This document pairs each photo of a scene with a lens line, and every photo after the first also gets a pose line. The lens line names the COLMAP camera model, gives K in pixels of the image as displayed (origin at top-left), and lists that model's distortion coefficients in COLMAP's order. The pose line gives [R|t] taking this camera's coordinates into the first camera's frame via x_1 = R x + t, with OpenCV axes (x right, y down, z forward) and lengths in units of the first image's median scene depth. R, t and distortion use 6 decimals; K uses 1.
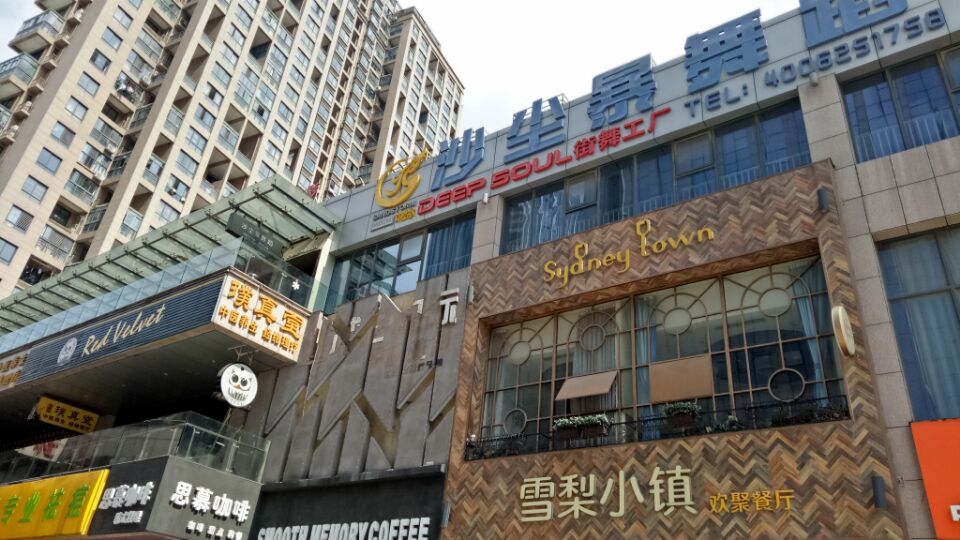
lens RADIAL K [[710.8, 0, 479.5], [0, 710.8, 267.2], [0, 0, 1]] dist [0.052782, -0.048994]
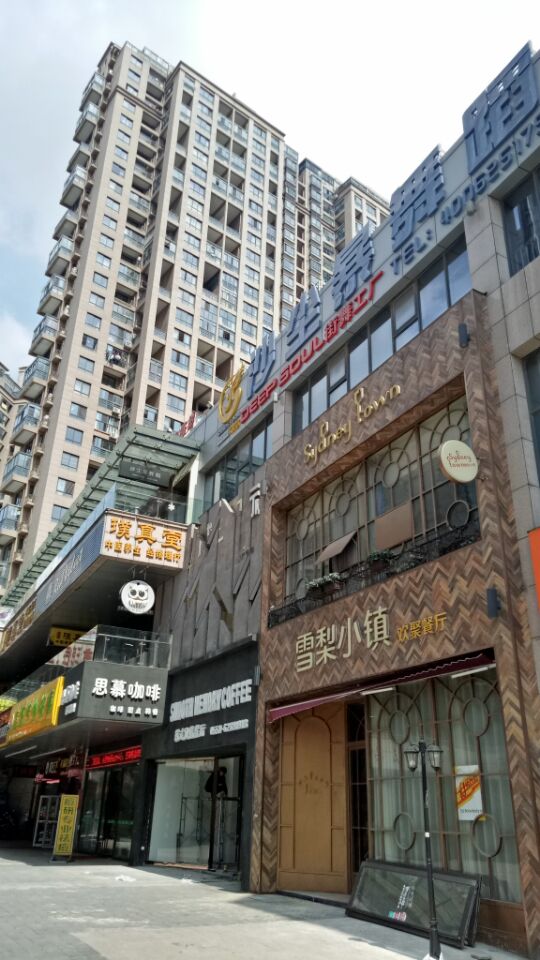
lens RADIAL K [[710.8, 0, 270.0], [0, 710.8, 480.0], [0, 0, 1]] dist [0.052782, -0.048994]
pose [[0.892504, -0.246670, -0.377611, 0.417302], [0.269522, 0.962961, 0.007987, 0.019264], [0.361654, -0.108903, 0.925930, -0.063451]]
